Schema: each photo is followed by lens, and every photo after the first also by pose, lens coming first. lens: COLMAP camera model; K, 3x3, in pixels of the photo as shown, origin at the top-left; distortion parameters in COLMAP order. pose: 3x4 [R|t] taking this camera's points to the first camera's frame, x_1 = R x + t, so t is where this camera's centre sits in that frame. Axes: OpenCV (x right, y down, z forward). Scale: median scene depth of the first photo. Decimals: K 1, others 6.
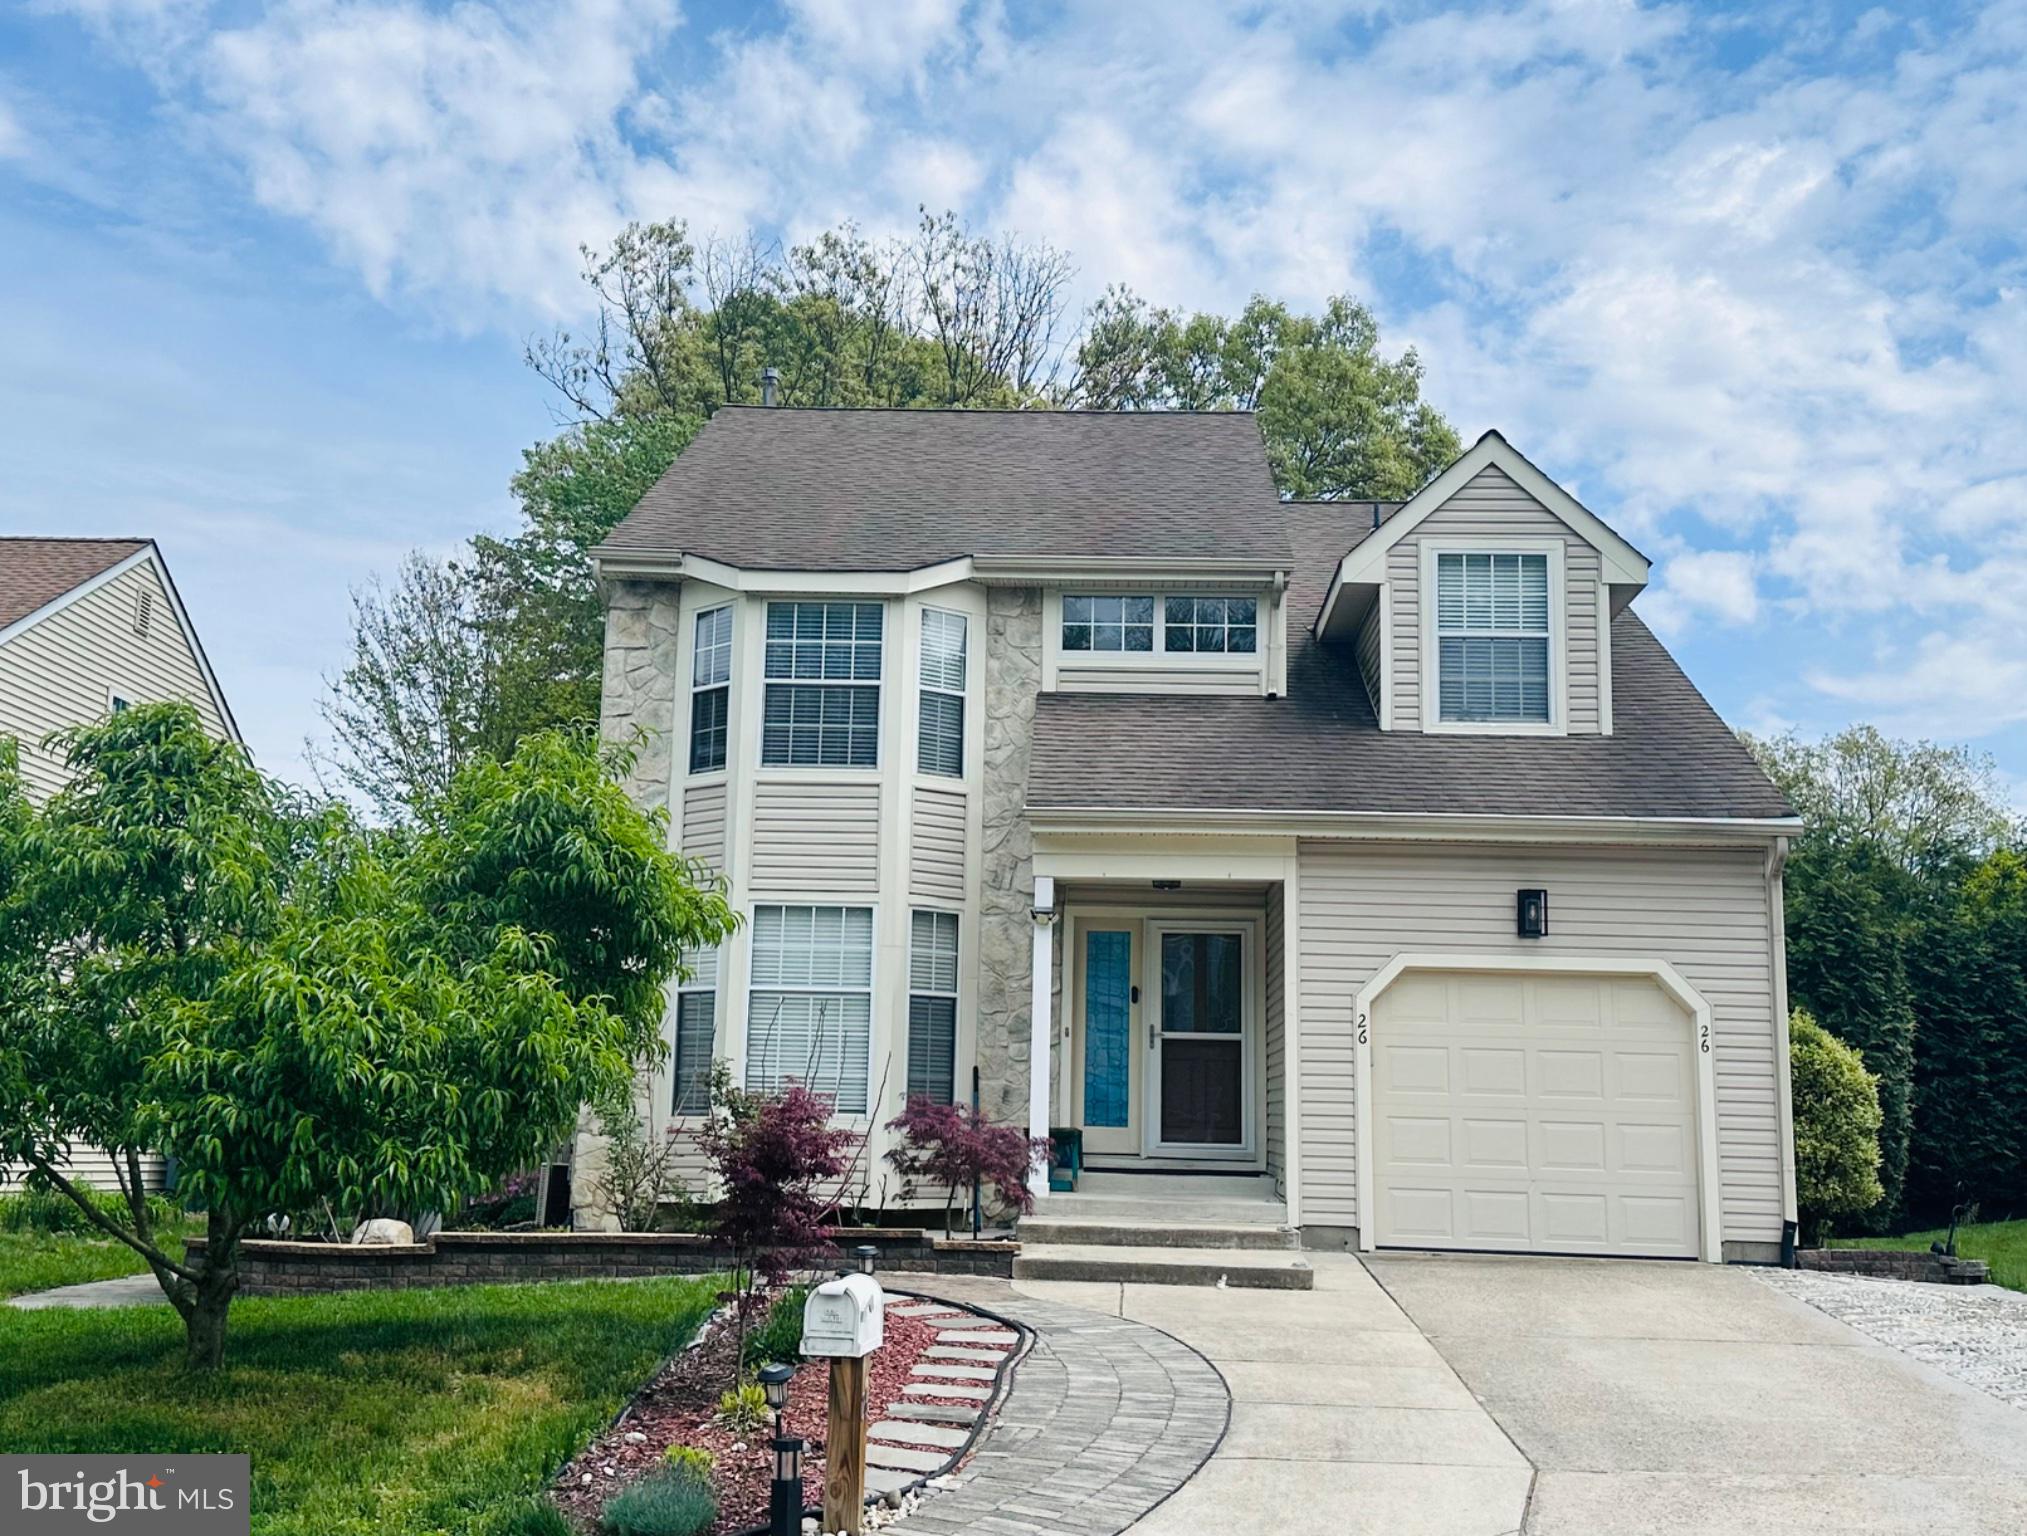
lens RADIAL K [[2273.6, 0, 992.4], [0, 2273.6, 713.1], [0, 0, 1]] dist [0.123829, 0.000000]
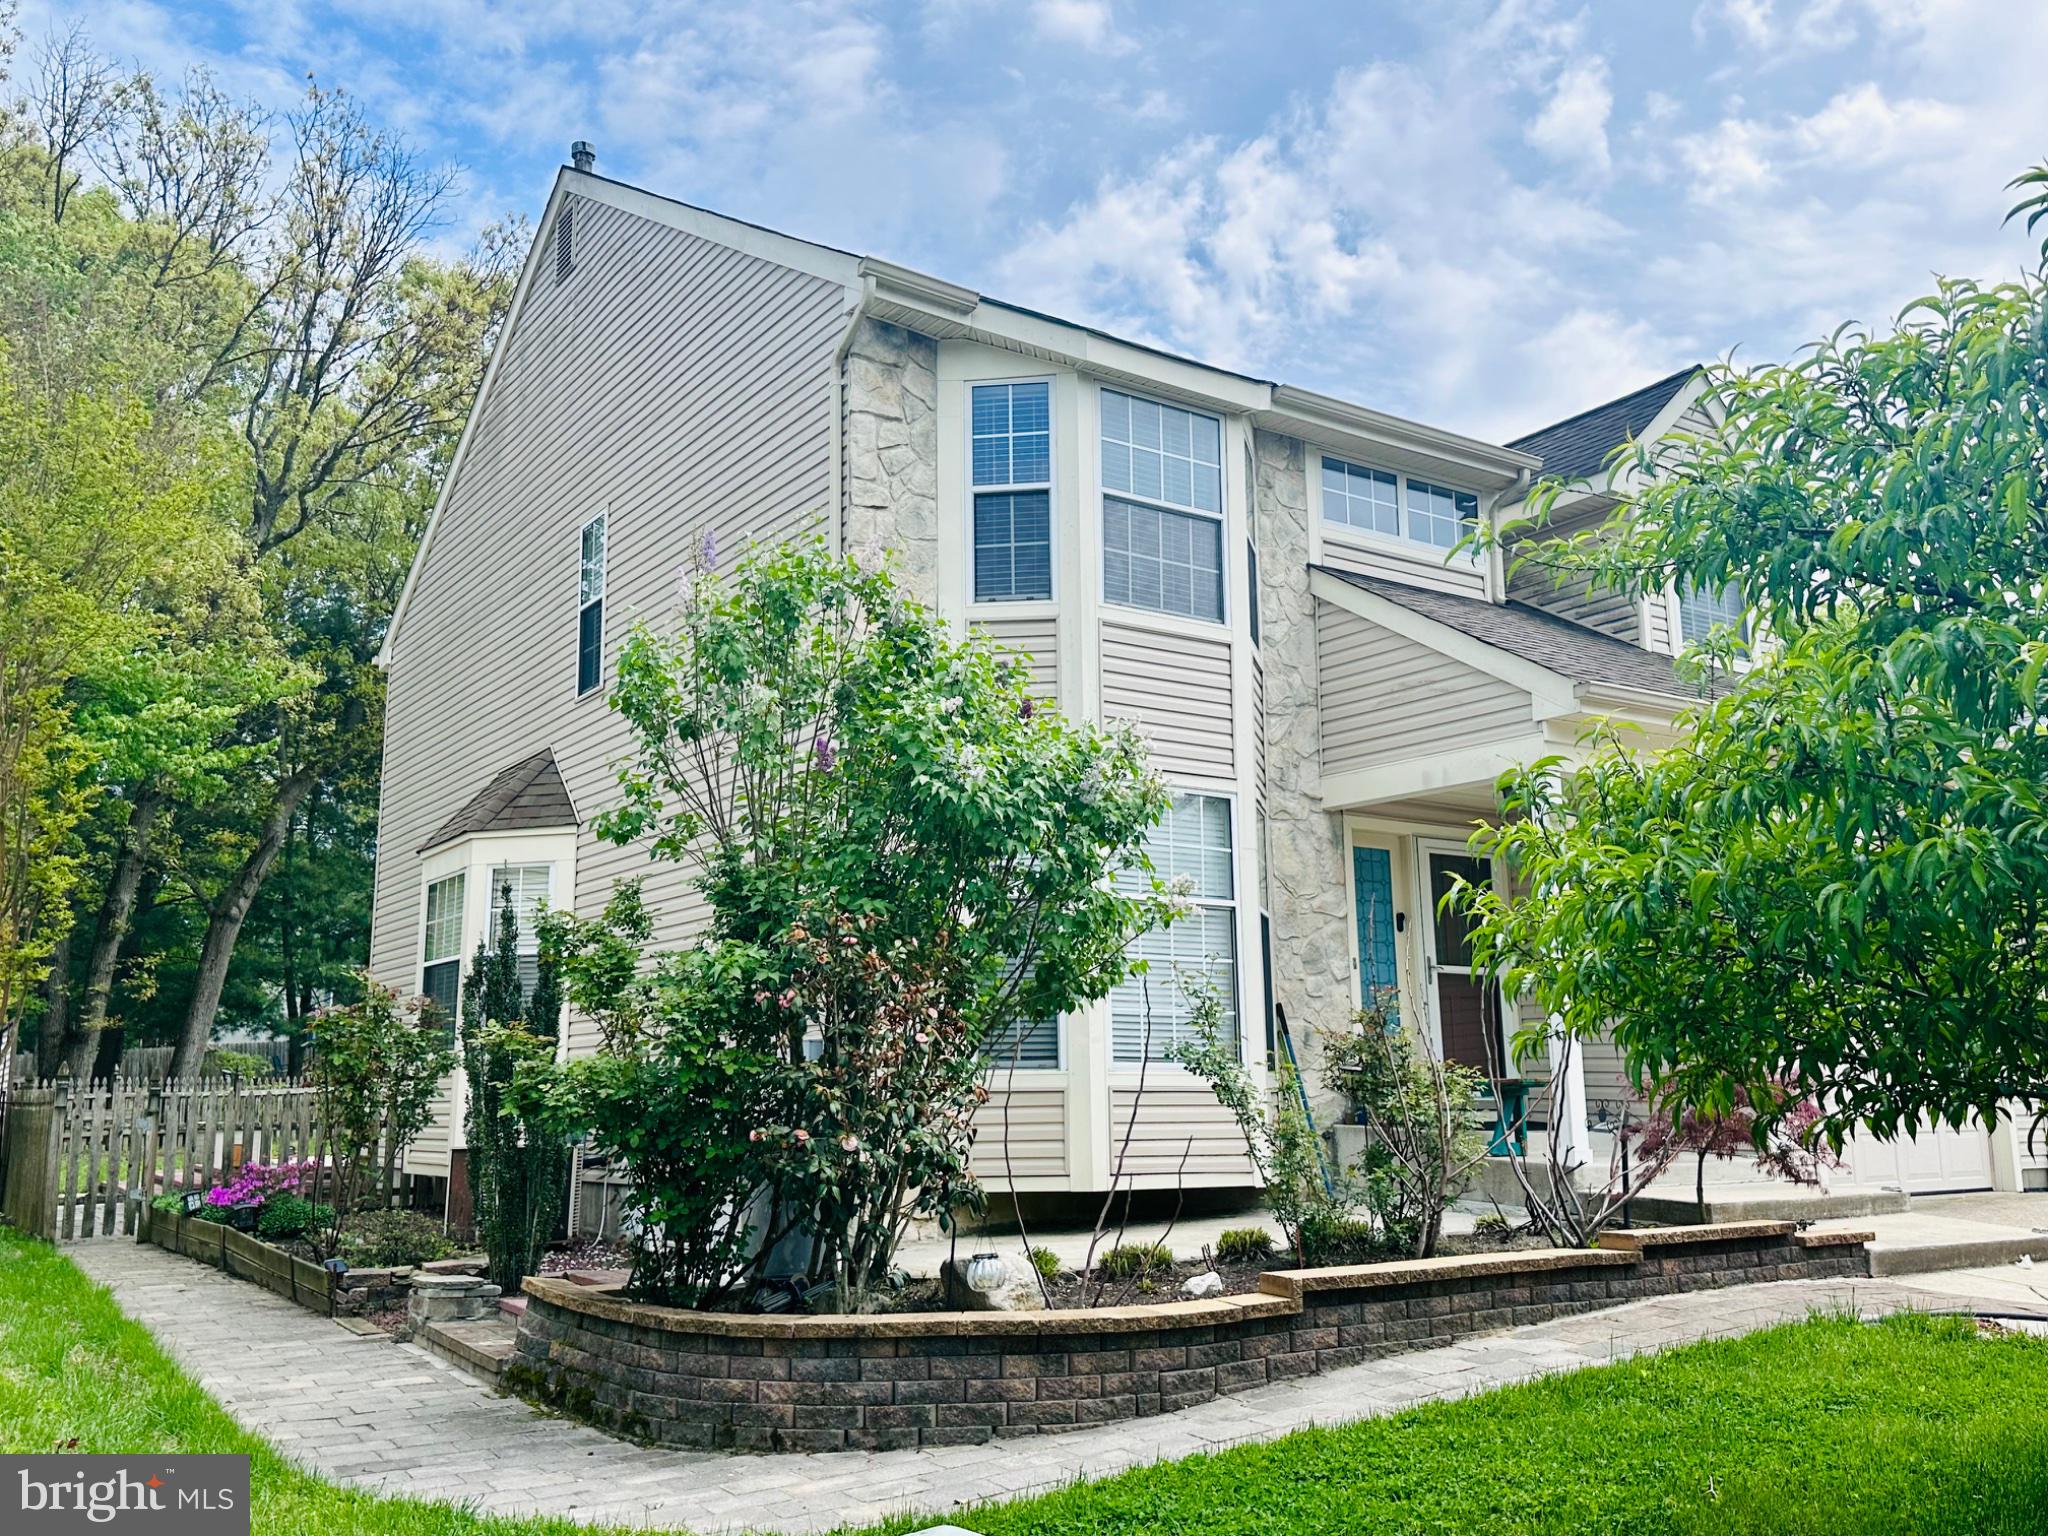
lens RADIAL K [[1742.1, 0, 1027.3], [0, 1742.1, 778.3], [0, 0, 1]] dist [0.079060, -0.000961]
pose [[0.796713, 0.077127, 0.599417, -0.505367], [-0.087843, 0.996069, -0.011408, 0.098661], [-0.597940, -0.043566, 0.800356, 0.612121]]
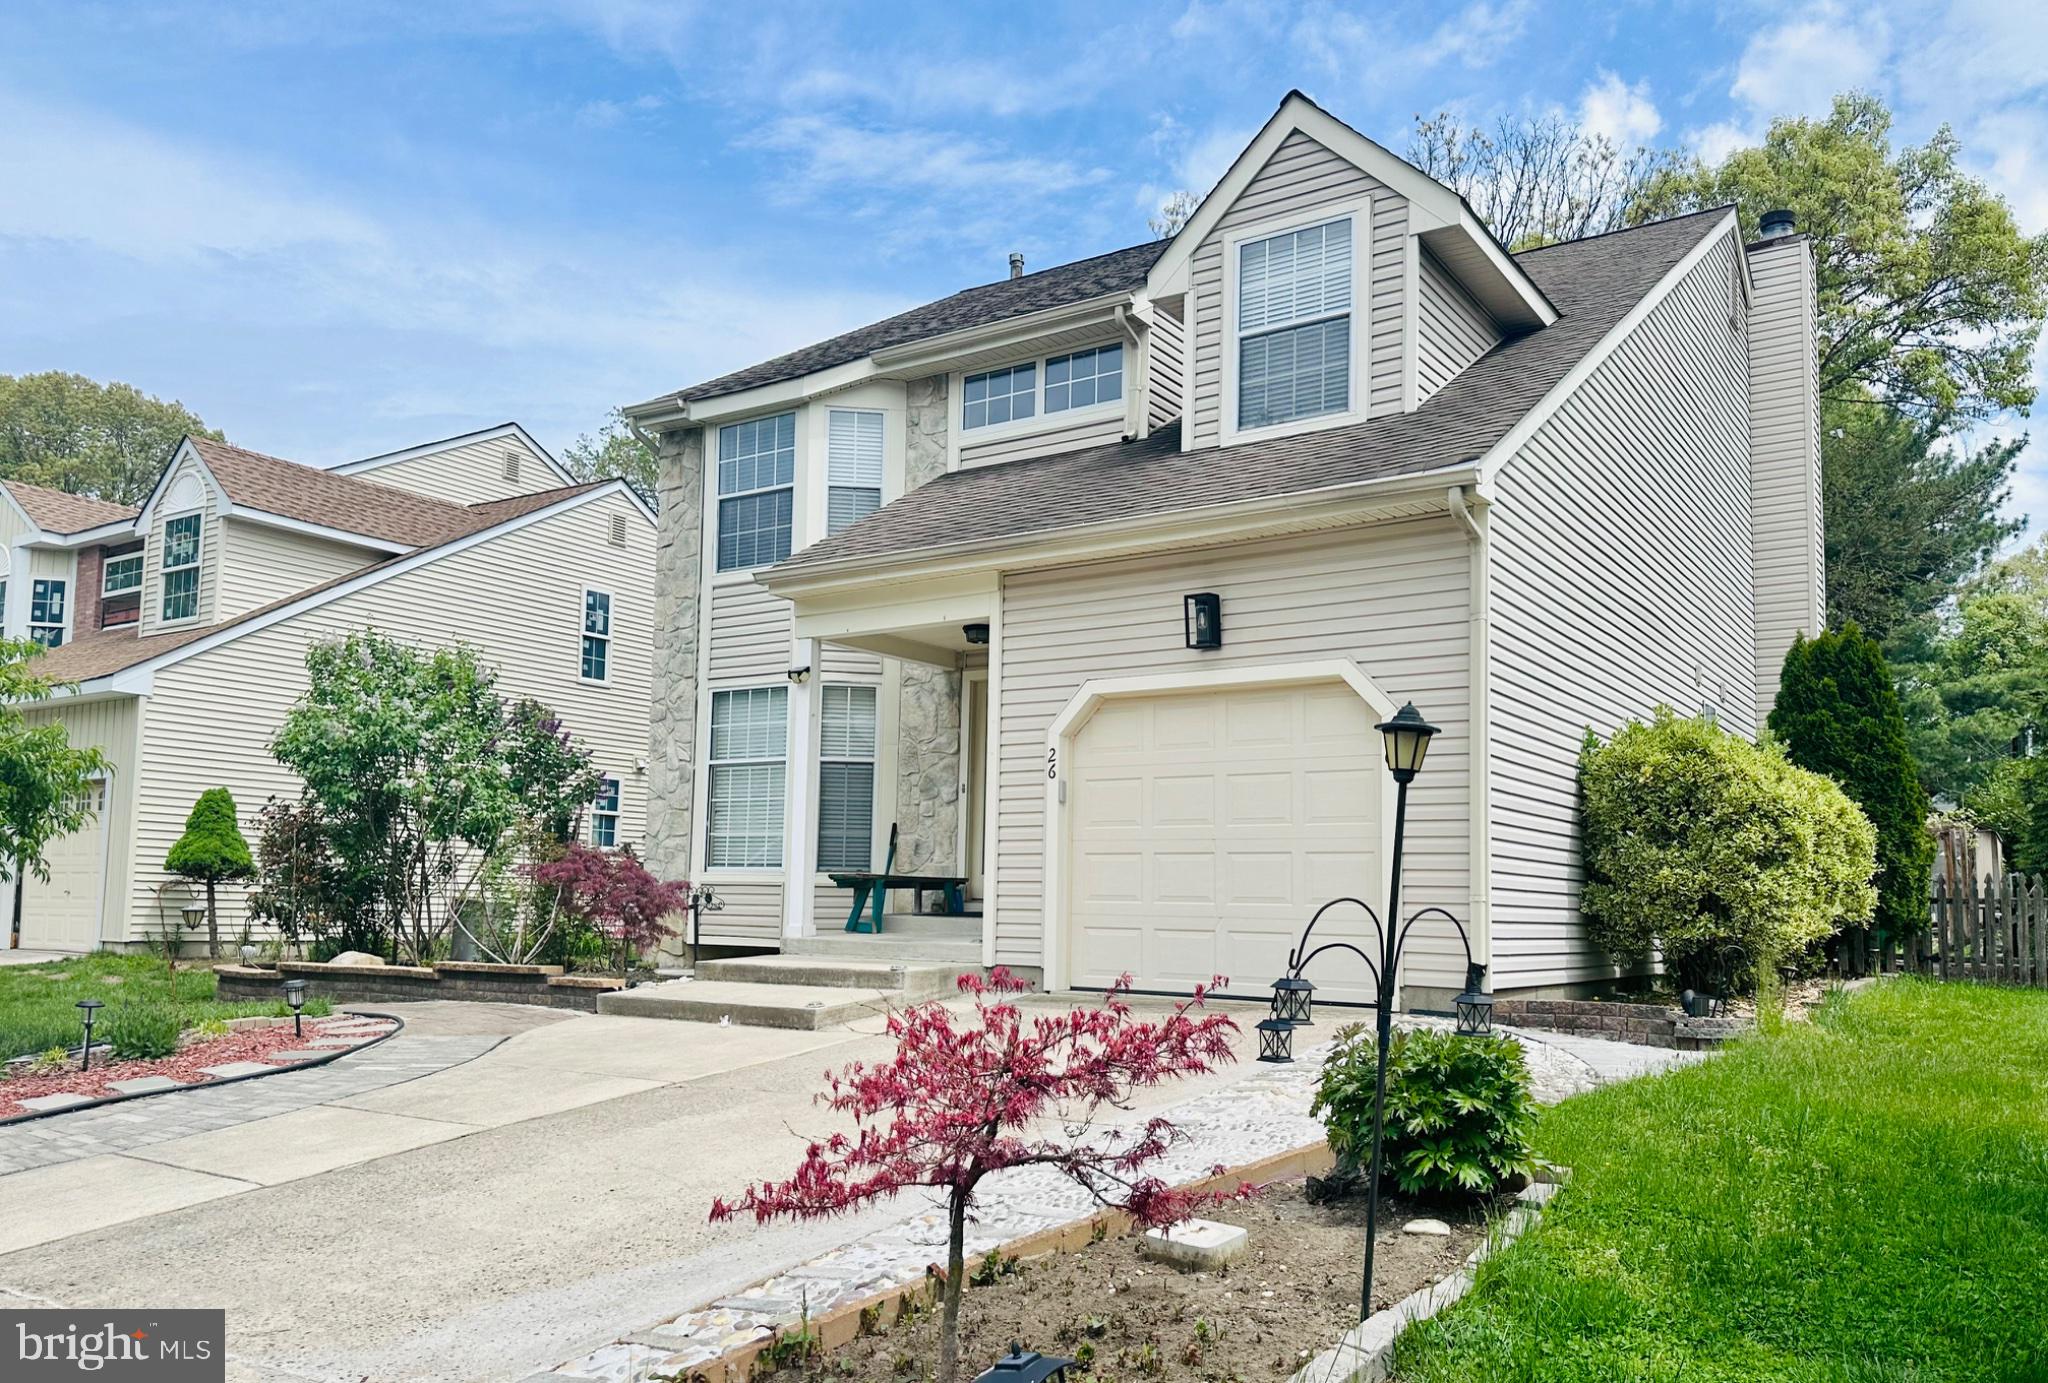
lens RADIAL K [[1496.6, 0, 1043.4], [0, 1496.6, 785.6], [0, 0, 1]] dist [0.059779, -0.016322]
pose [[0.858565, -0.047916, -0.510460, 0.465524], [0.099342, 0.992302, 0.073941, 0.099749], [0.502988, -0.114193, 0.856717, 0.462659]]
